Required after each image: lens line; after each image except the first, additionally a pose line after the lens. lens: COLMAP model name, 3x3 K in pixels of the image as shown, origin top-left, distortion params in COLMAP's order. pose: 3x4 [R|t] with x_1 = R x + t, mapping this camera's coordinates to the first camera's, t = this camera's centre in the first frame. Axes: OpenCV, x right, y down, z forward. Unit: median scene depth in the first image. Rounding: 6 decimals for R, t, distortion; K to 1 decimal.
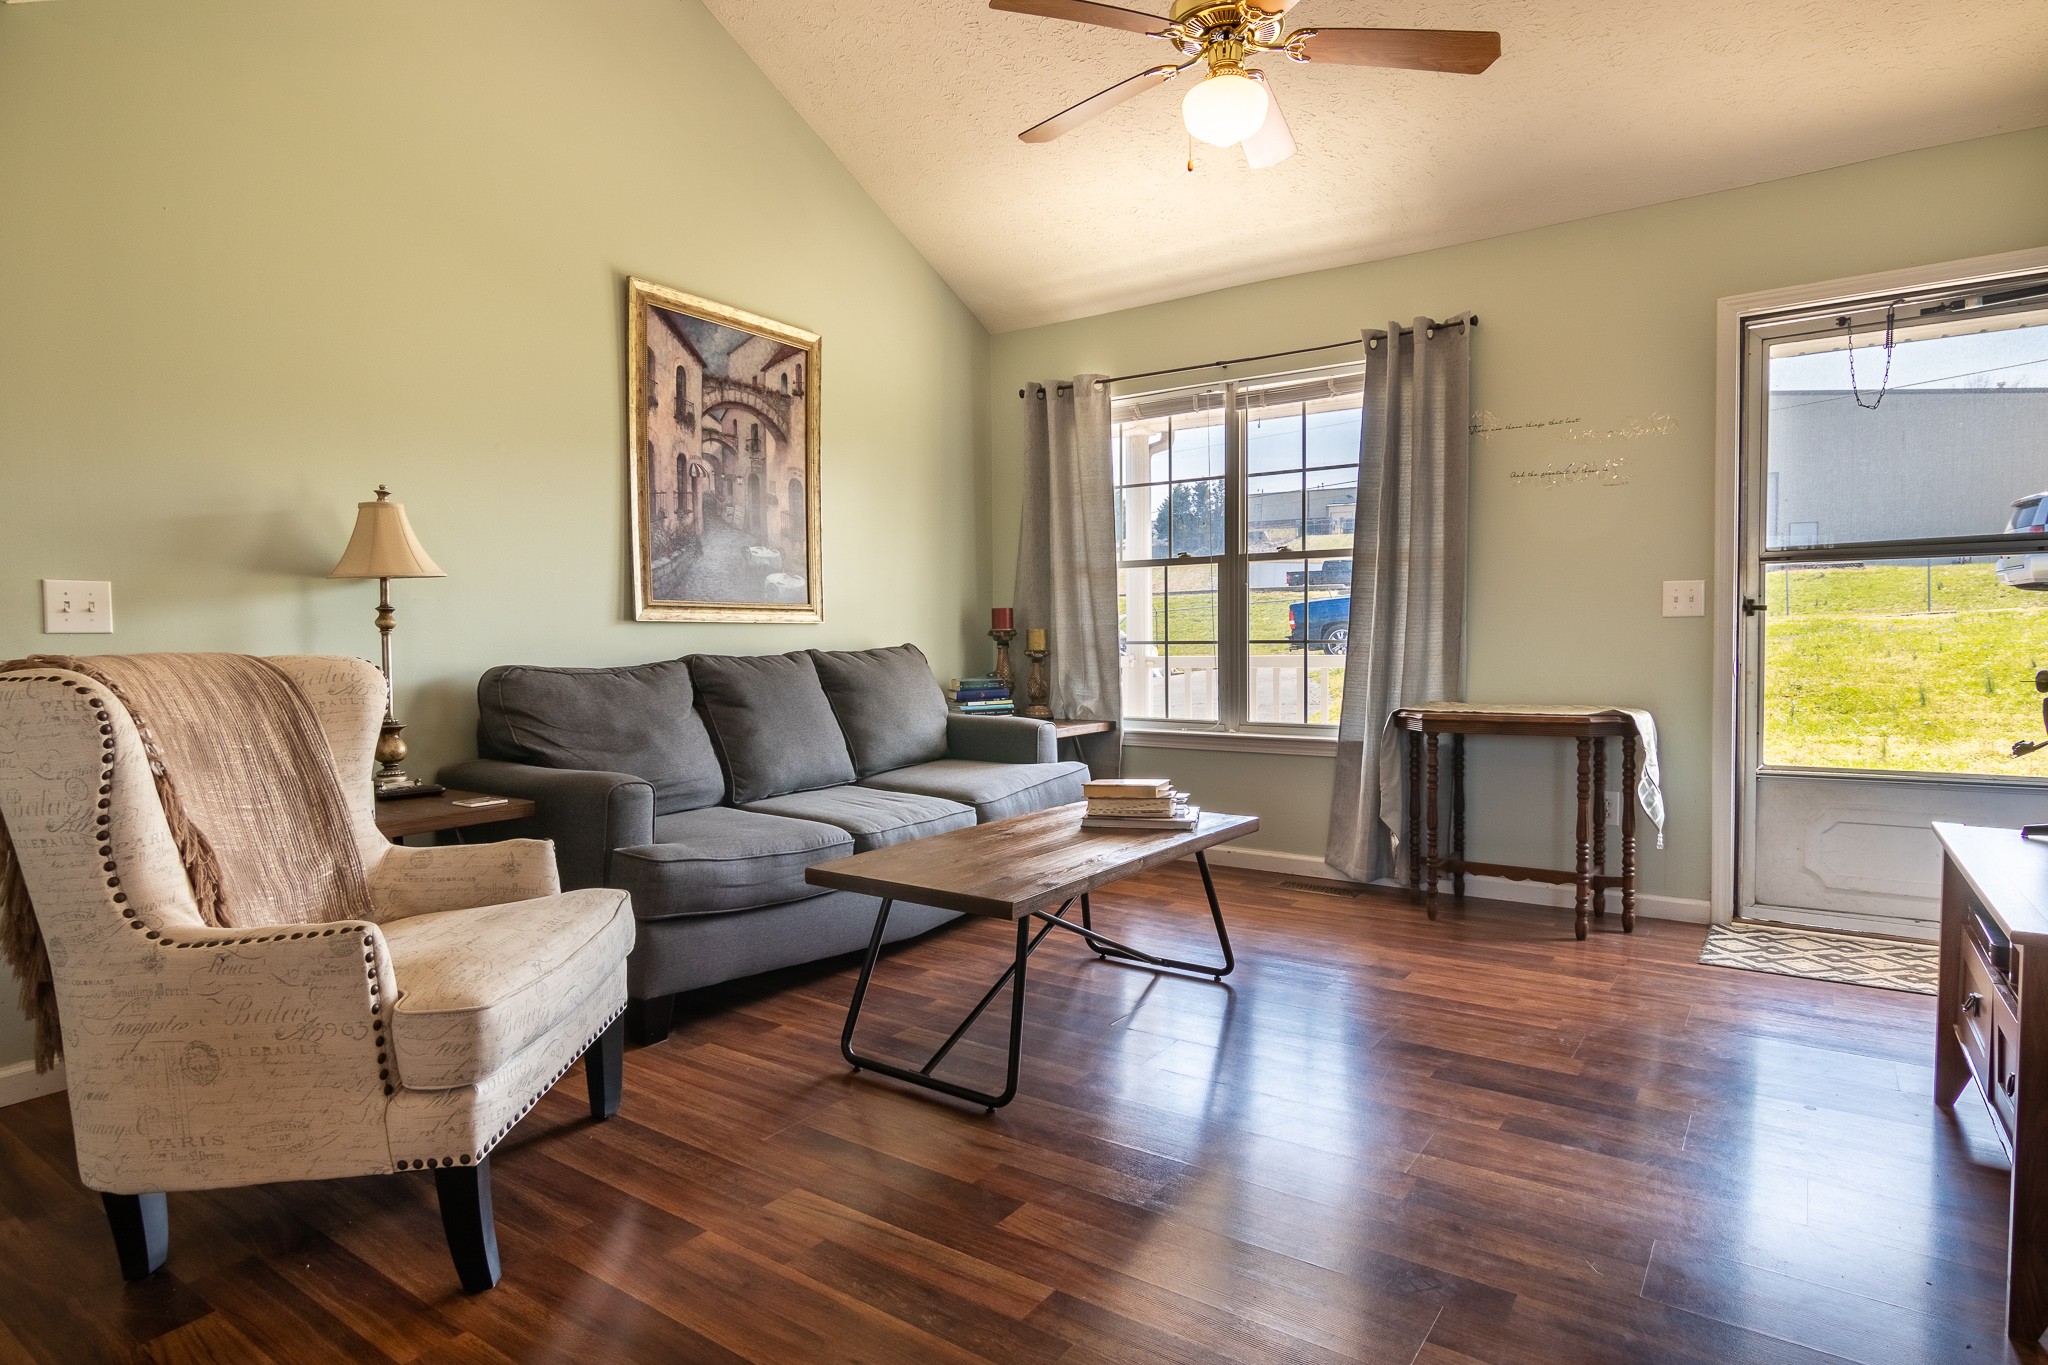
lens RADIAL K [[1103.7, 0, 1019.0], [0, 1103.7, 681.8], [0, 0, 1]] dist [-0.006775, 0.000776]
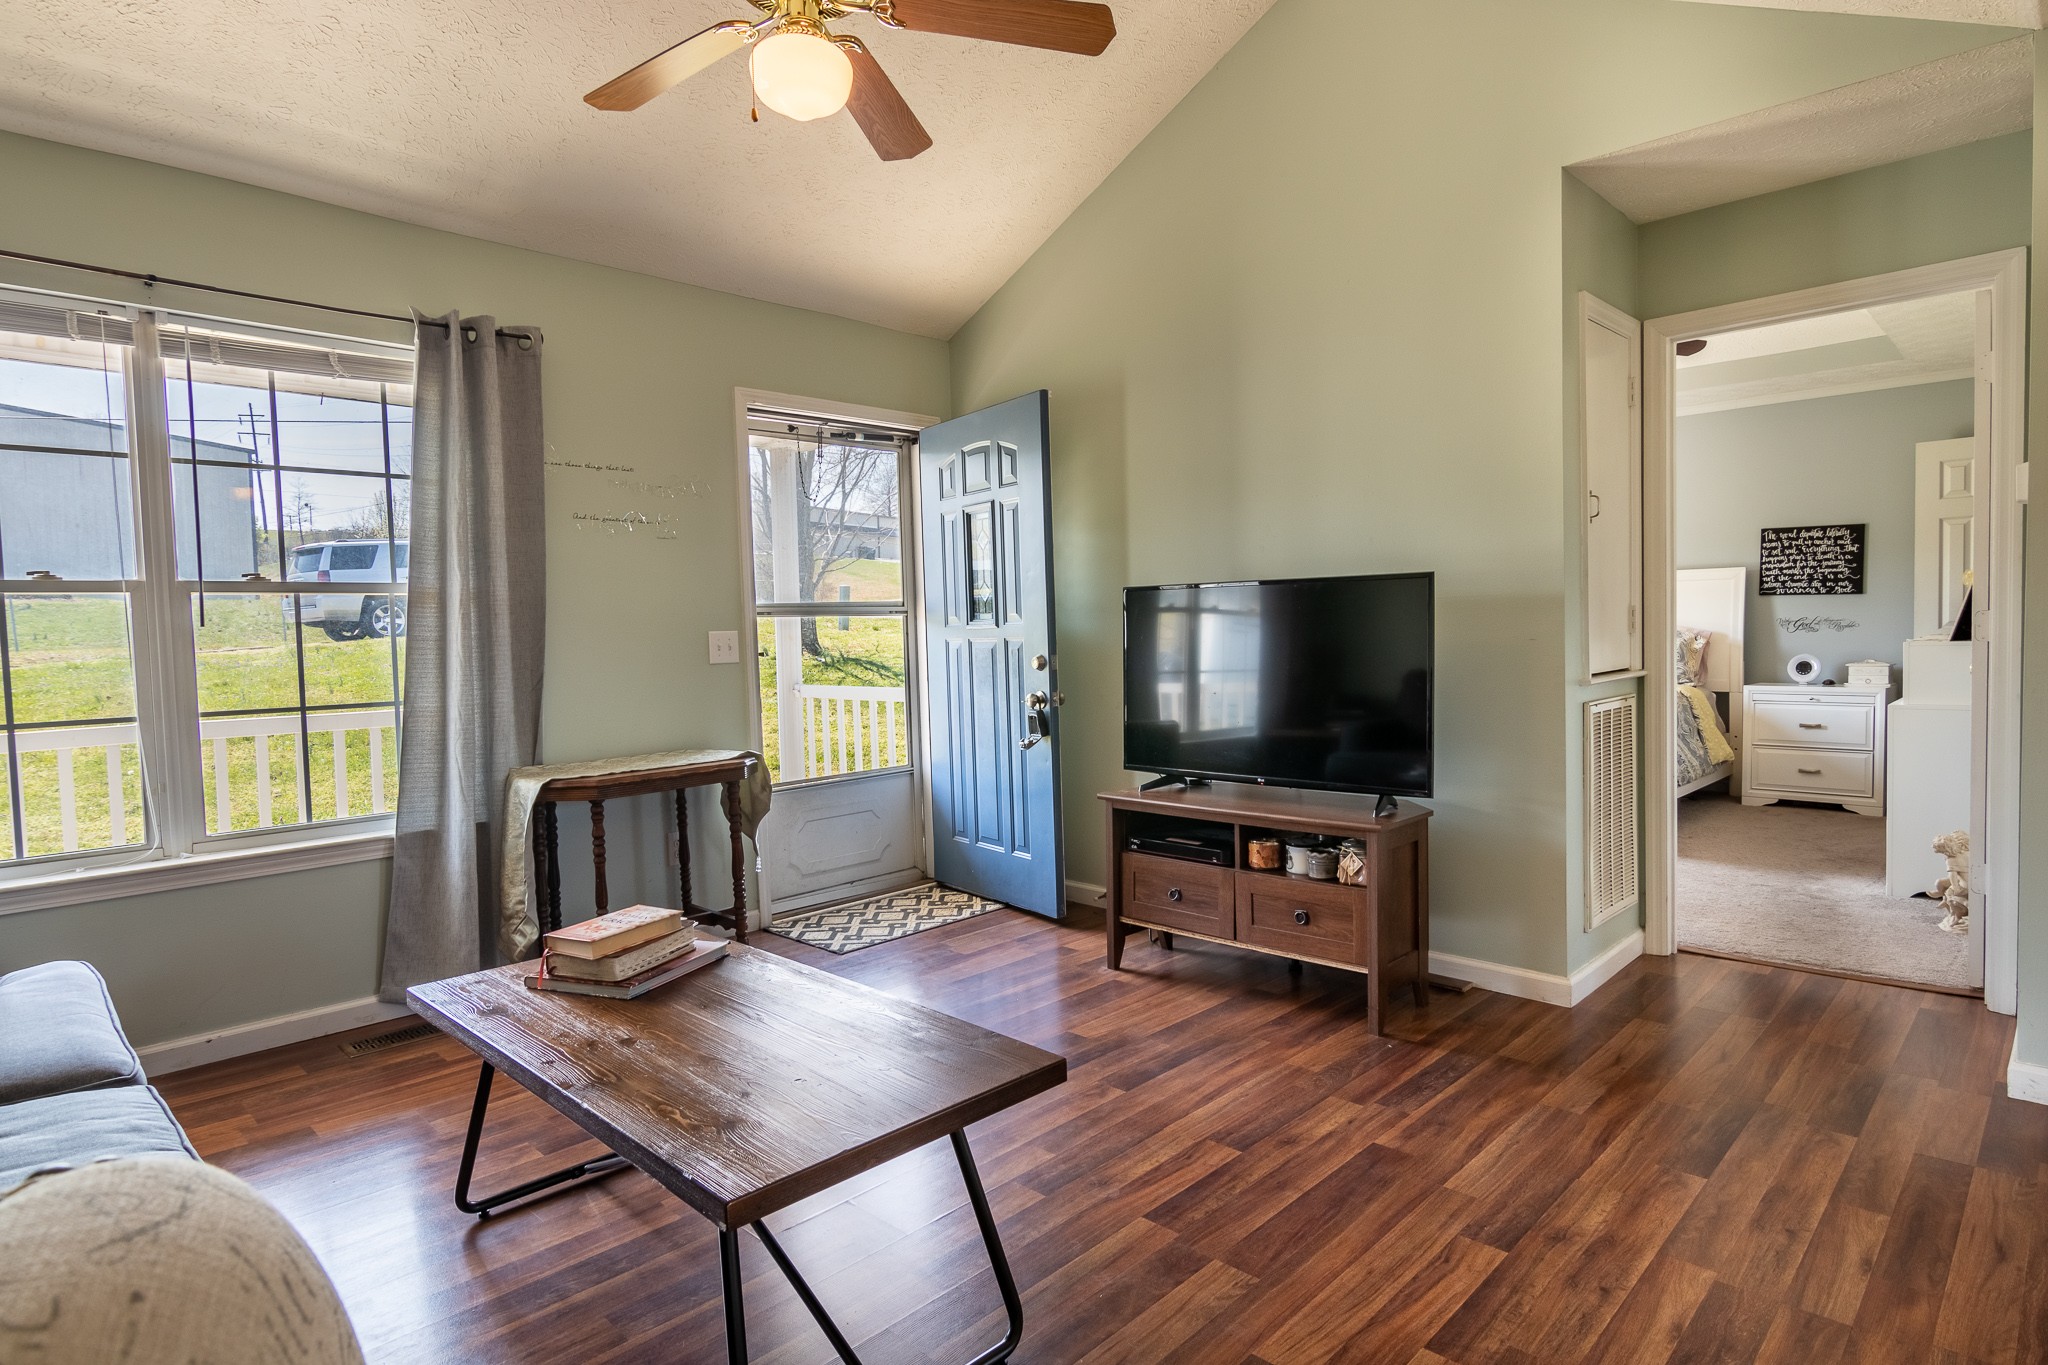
lens RADIAL K [[1103.7, 0, 1019.9], [0, 1103.7, 672.6], [0, 0, 1]] dist [-0.006775, 0.000776]
pose [[0.162140, -0.031624, 0.986261, -1.153008], [0.068987, 0.997404, 0.020640, -0.131885], [-0.984353, 0.064692, 0.163901, 1.330771]]
